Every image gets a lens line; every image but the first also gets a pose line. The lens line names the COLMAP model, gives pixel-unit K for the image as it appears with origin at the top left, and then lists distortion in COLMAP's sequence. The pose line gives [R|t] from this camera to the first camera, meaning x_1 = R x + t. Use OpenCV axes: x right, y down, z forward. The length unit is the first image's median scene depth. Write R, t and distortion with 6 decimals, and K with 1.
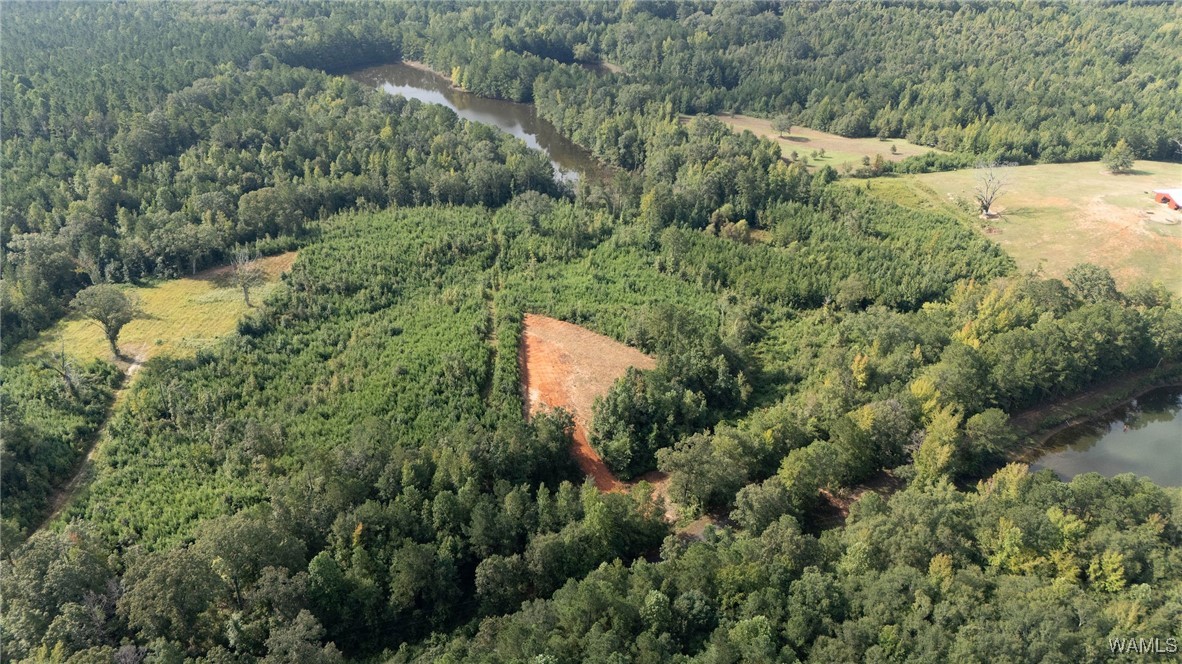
lens RADIAL K [[870.0, 0, 595.0], [0, 870.0, 328.7], [0, 0, 1]] dist [0.065936, -0.062019]
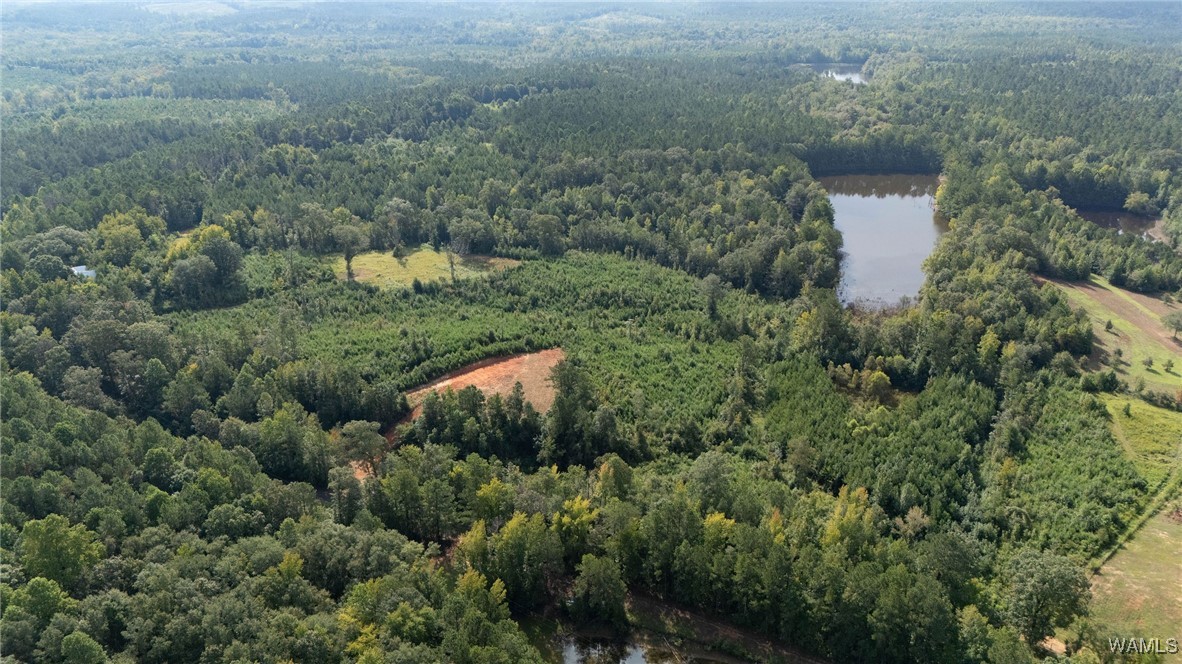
lens RADIAL K [[870.0, 0, 595.0], [0, 870.0, 328.7], [0, 0, 1]] dist [0.065936, -0.062019]
pose [[0.583823, 0.311019, -0.749945, 0.648378], [-0.396520, 0.915284, 0.070903, -0.114024], [0.708465, 0.255974, 0.657689, 0.213333]]
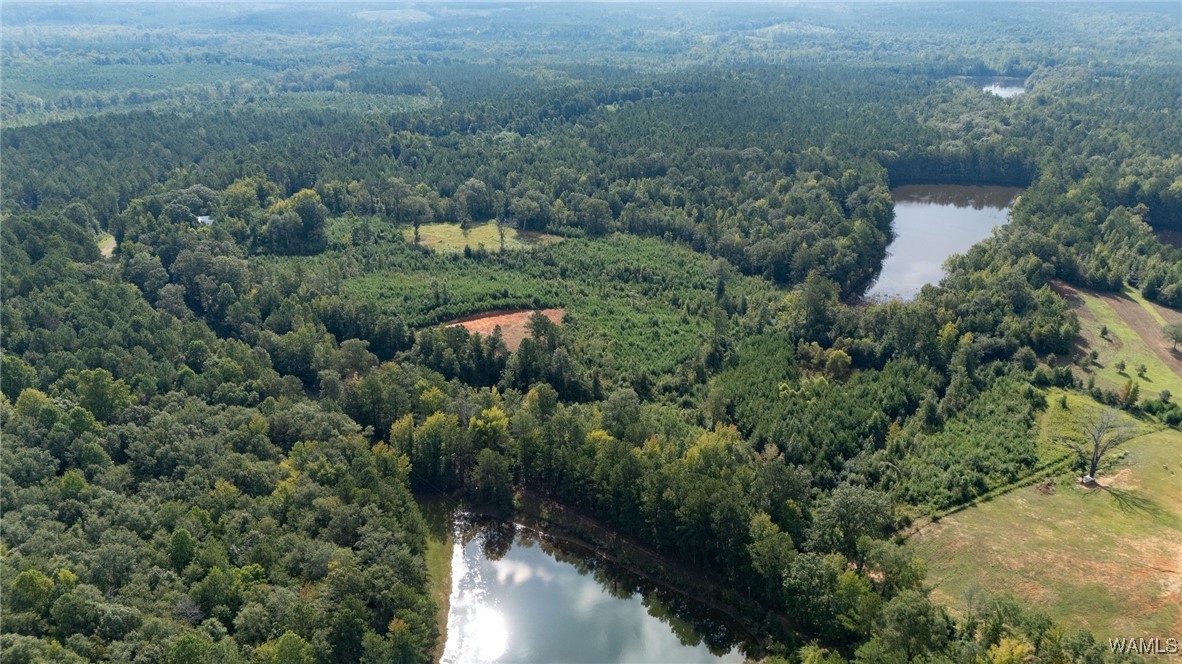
lens RADIAL K [[870.0, 0, 595.0], [0, 870.0, 328.7], [0, 0, 1]] dist [0.065936, -0.062019]
pose [[0.398577, 0.344108, -0.850133, 0.864189], [-0.450168, 0.881002, 0.145546, -0.164769], [0.799053, 0.324692, 0.506053, 0.303296]]
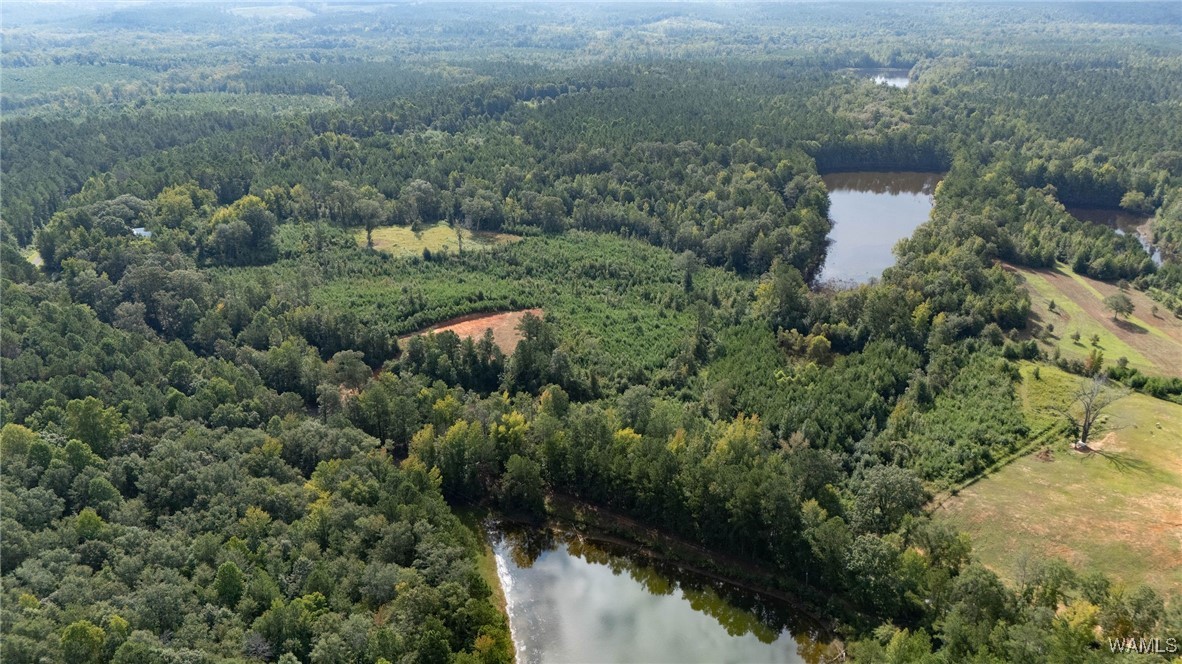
lens RADIAL K [[870.0, 0, 595.0], [0, 870.0, 328.7], [0, 0, 1]] dist [0.065936, -0.062019]
pose [[0.516593, 0.324372, -0.792411, 0.811201], [-0.419474, 0.902672, 0.096041, -0.120650], [0.746440, 0.282782, 0.602380, 0.225358]]
